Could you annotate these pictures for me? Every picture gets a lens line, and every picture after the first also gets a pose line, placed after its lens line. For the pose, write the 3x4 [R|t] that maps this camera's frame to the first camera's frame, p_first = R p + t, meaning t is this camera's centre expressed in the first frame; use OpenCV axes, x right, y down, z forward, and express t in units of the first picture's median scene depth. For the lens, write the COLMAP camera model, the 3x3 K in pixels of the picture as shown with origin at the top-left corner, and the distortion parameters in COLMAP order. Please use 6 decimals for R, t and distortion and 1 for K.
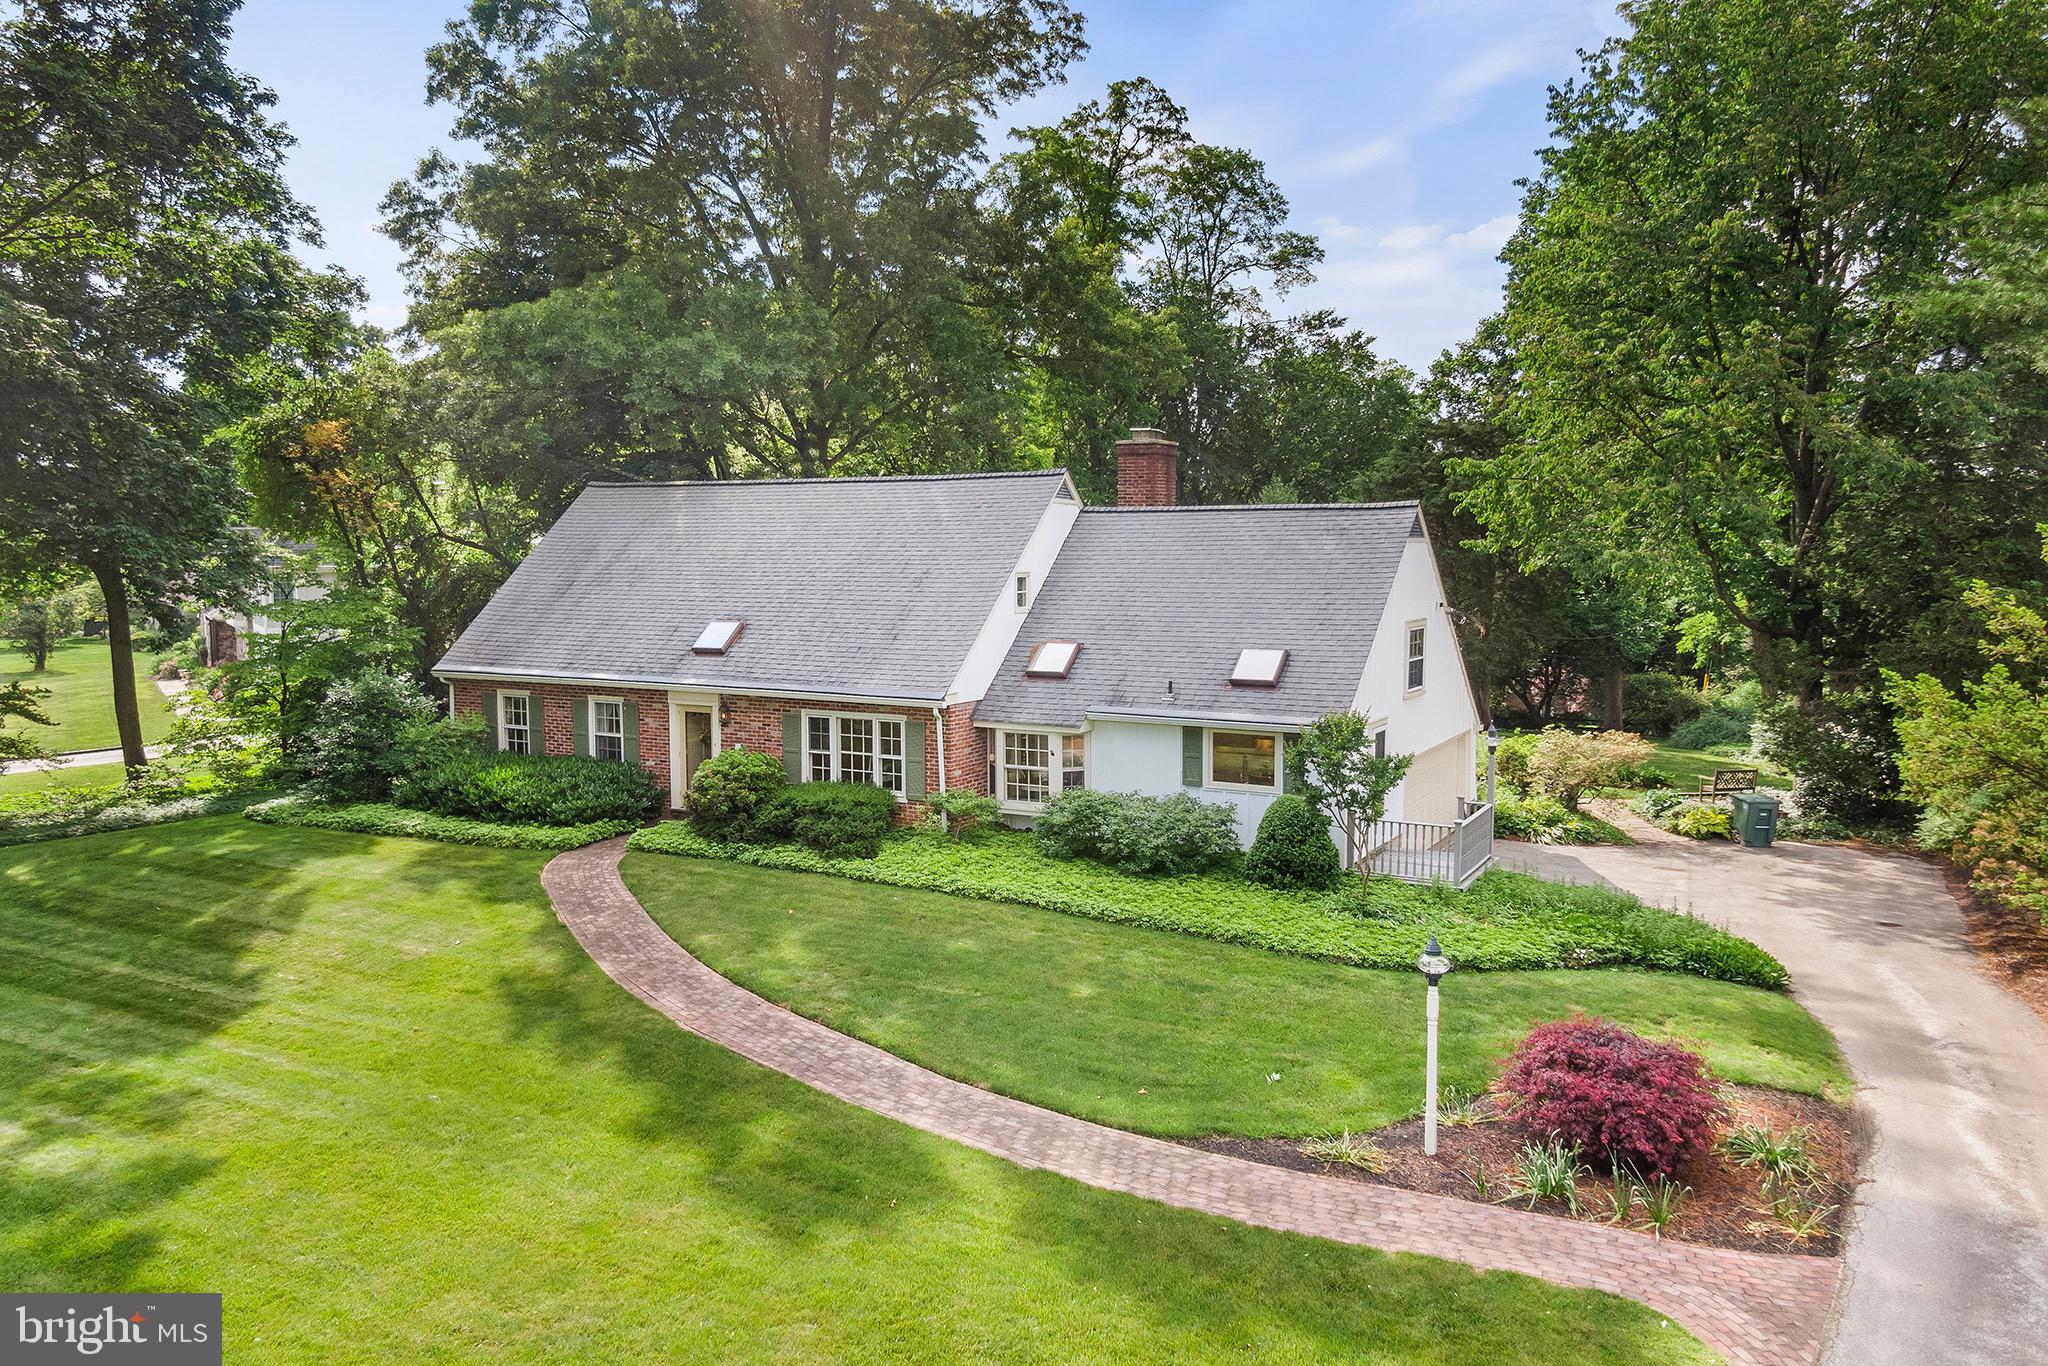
lens RADIAL K [[1486.5, 0, 1031.3], [0, 1486.5, 682.8], [0, 0, 1]] dist [0.021036, -0.028424]
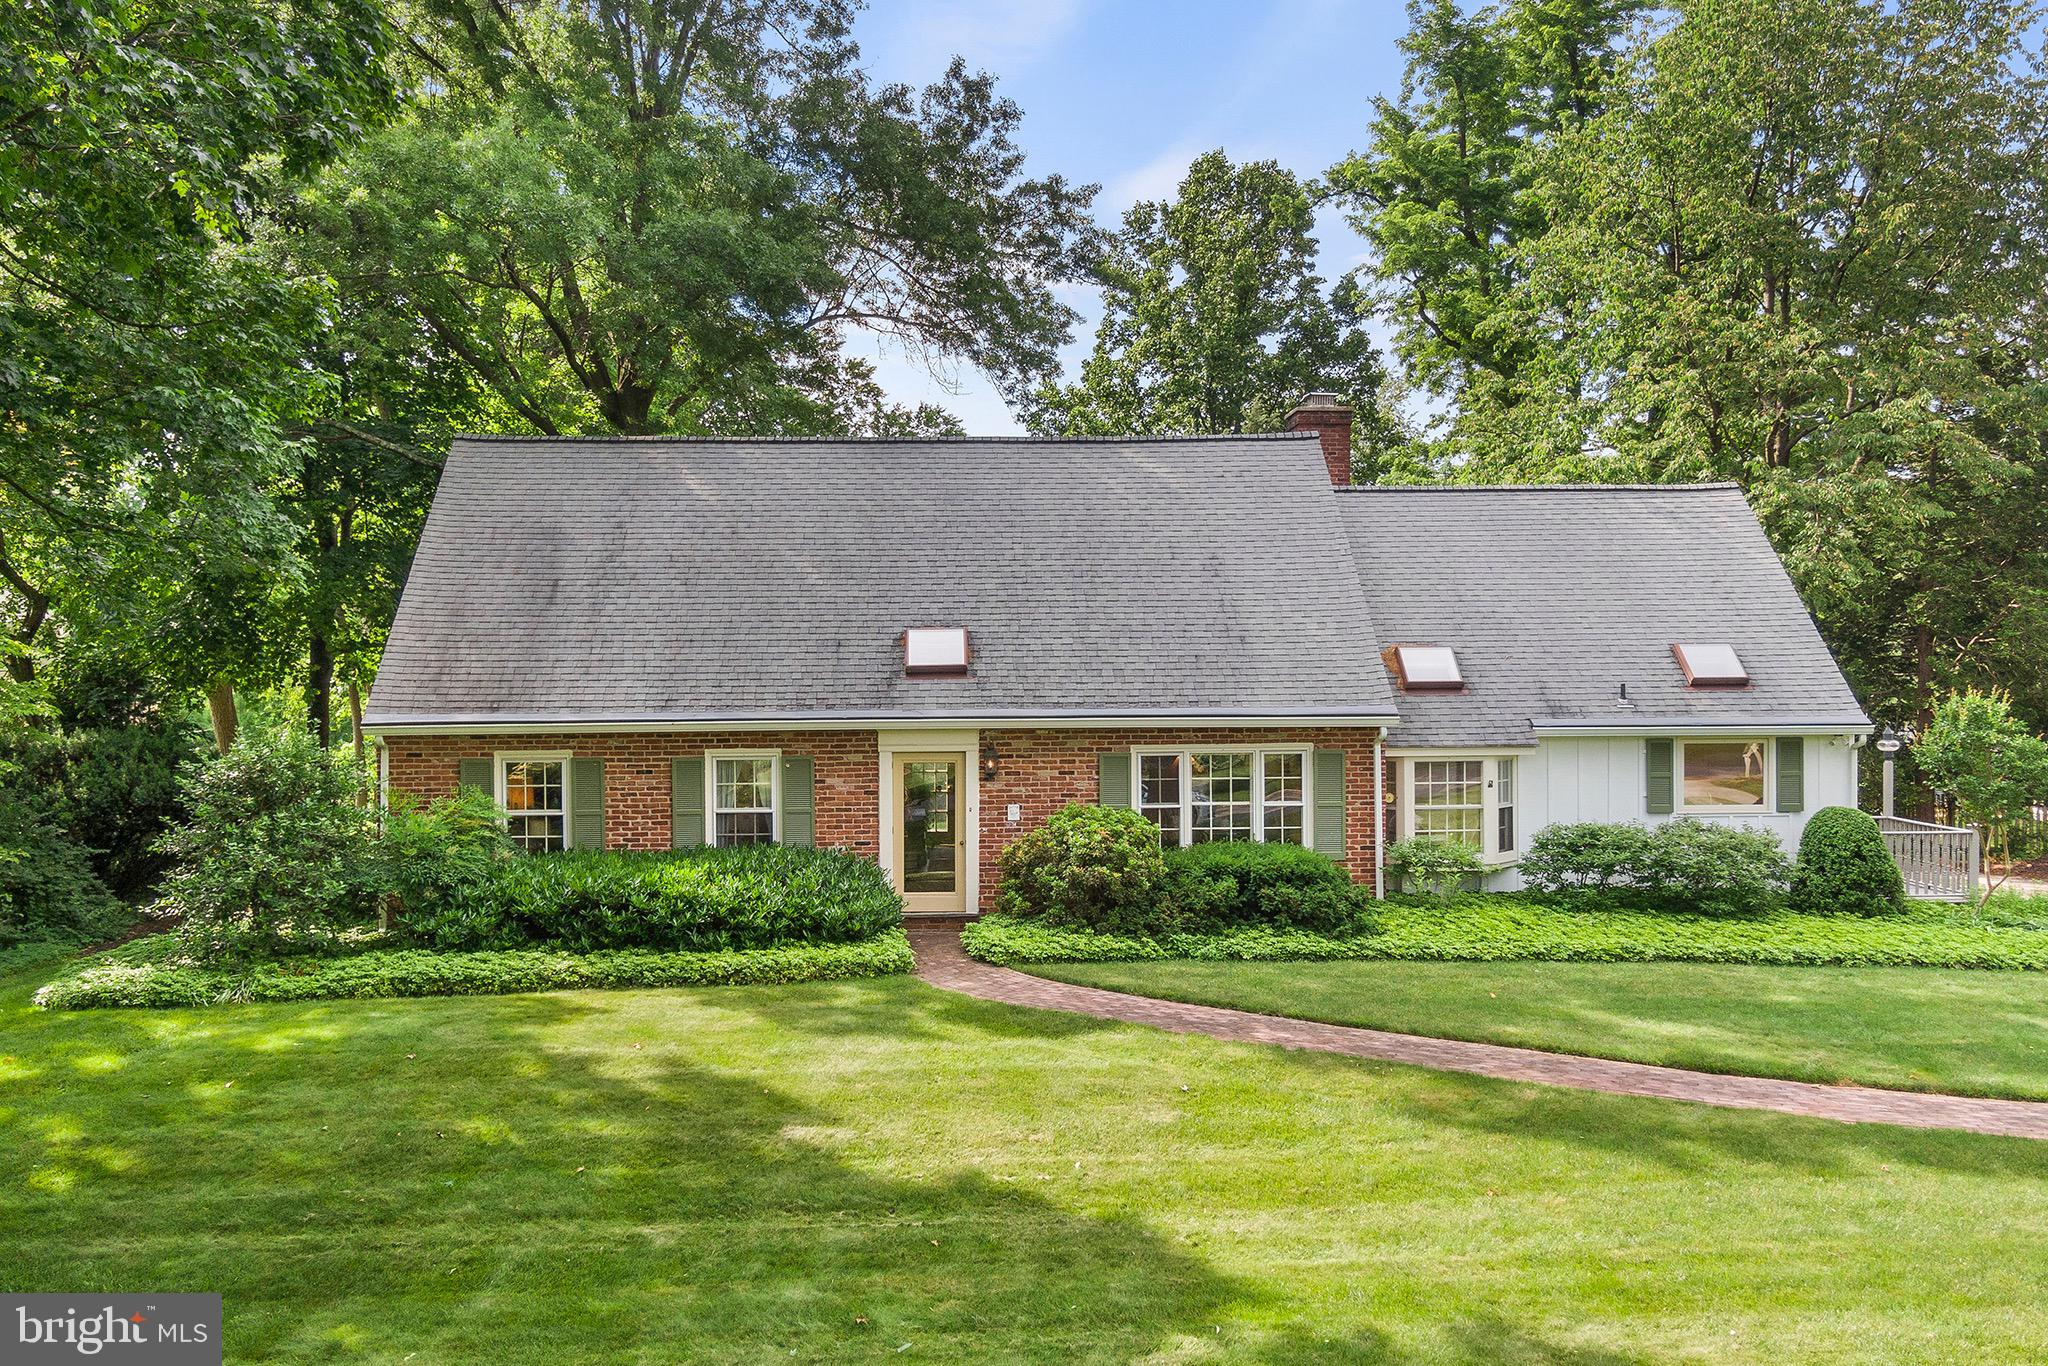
lens RADIAL K [[1855.2, 0, 1027.6], [0, 1855.2, 682.0], [0, 0, 1]] dist [0.017656, 0.000000]
pose [[0.852081, -0.012284, 0.523266, -0.650309], [0.055054, 0.996282, -0.066260, 0.043187], [-0.520507, 0.085266, 0.849589, 0.294545]]
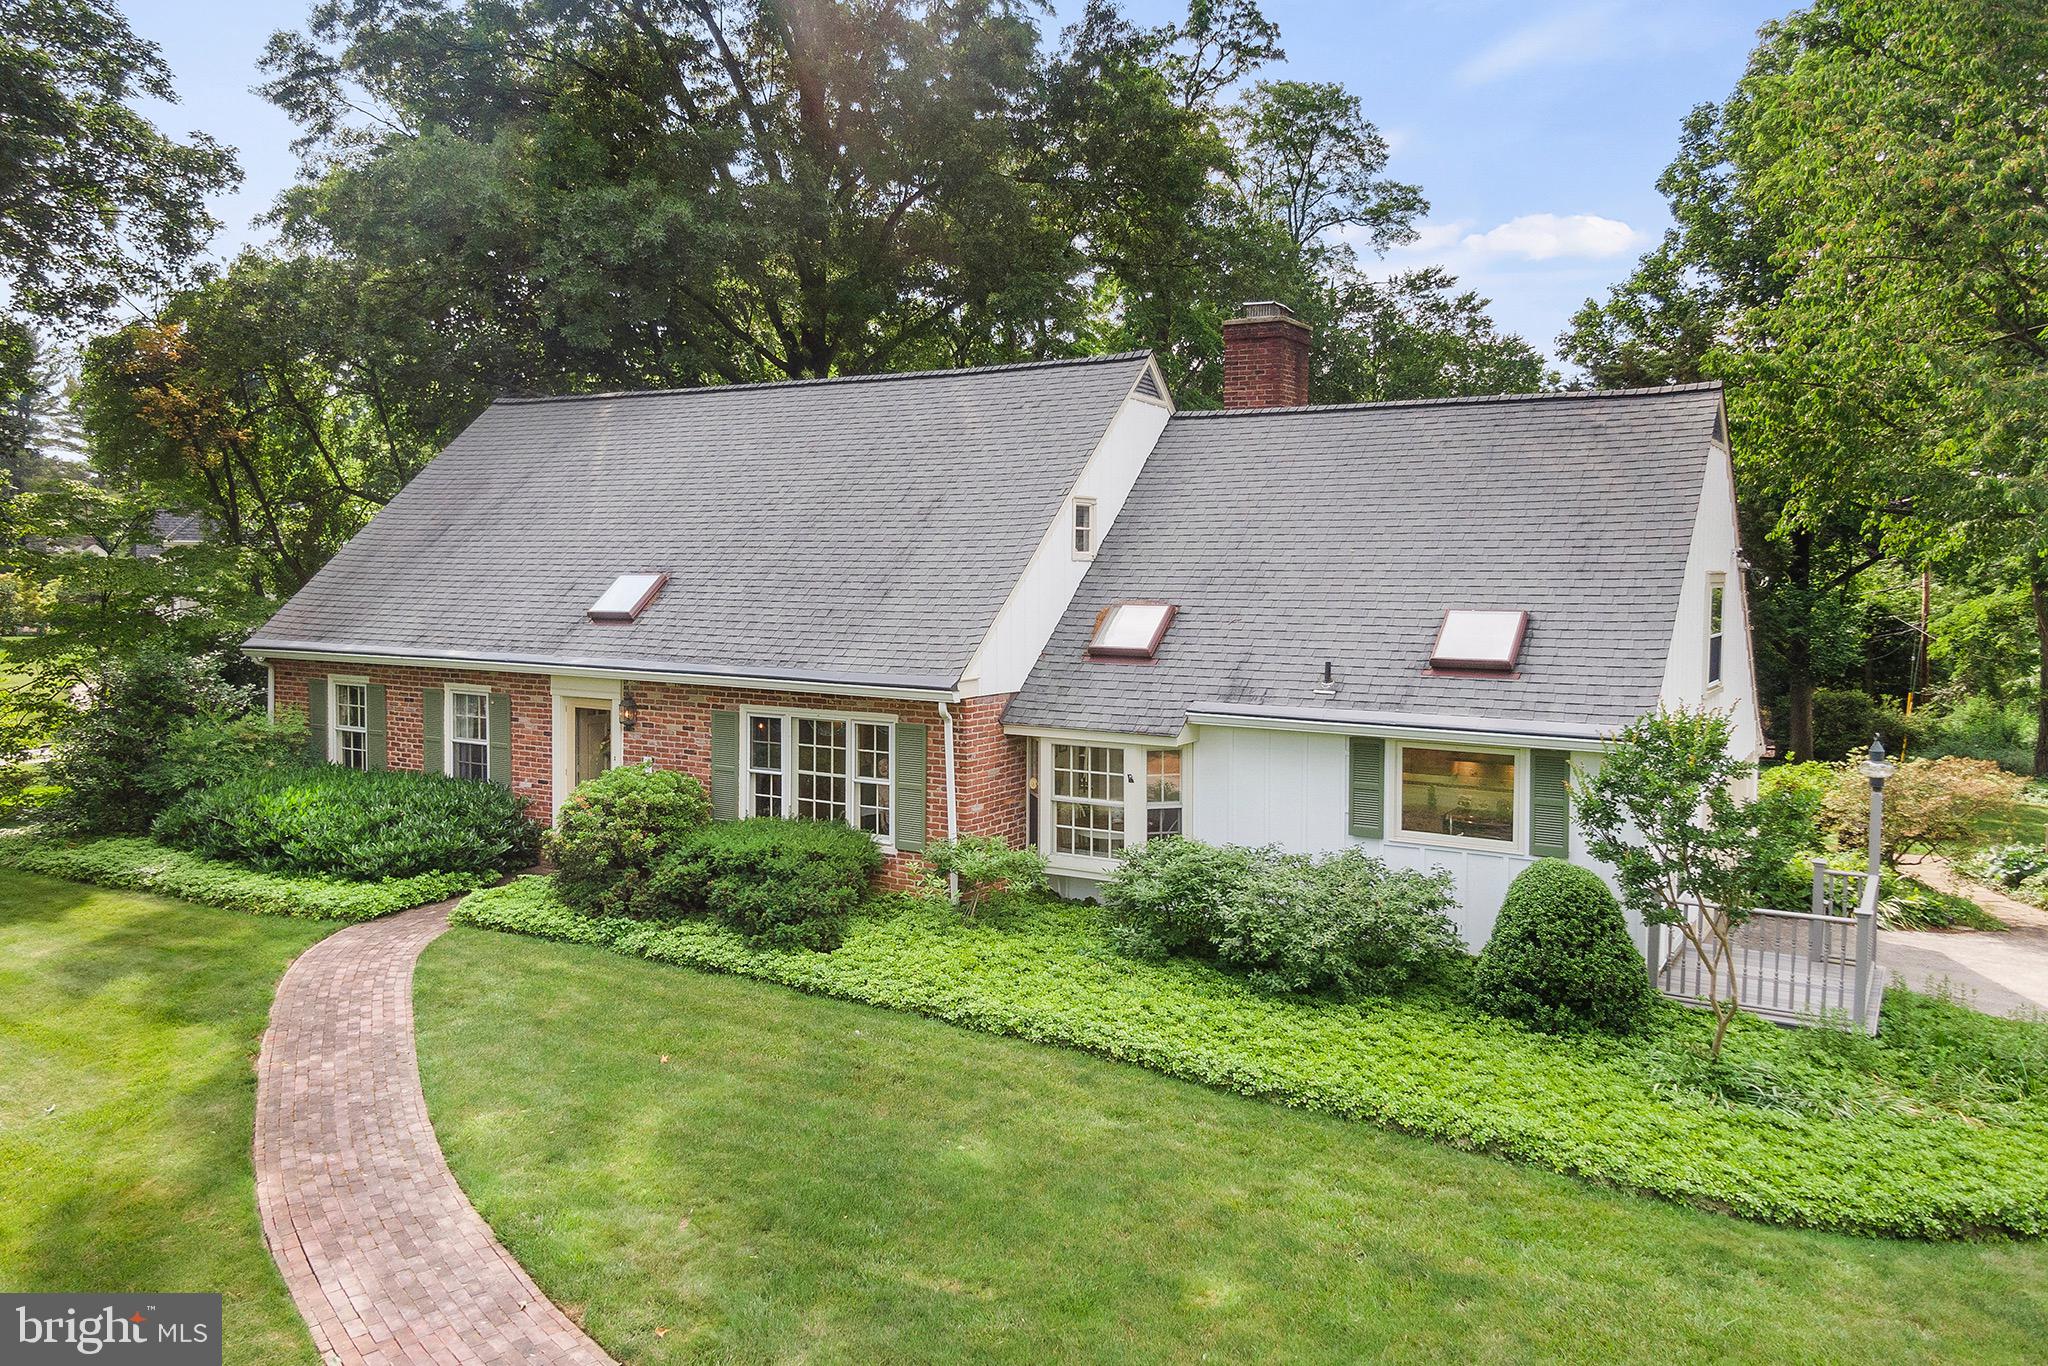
lens RADIAL K [[1486.5, 0, 1032.3], [0, 1486.5, 642.9], [0, 0, 1]] dist [0.021036, -0.028424]
pose [[0.999319, 0.011233, -0.035150, -0.005421], [-0.012682, 0.999067, -0.041291, 0.016305], [0.034654, 0.041708, 0.998529, 0.361750]]
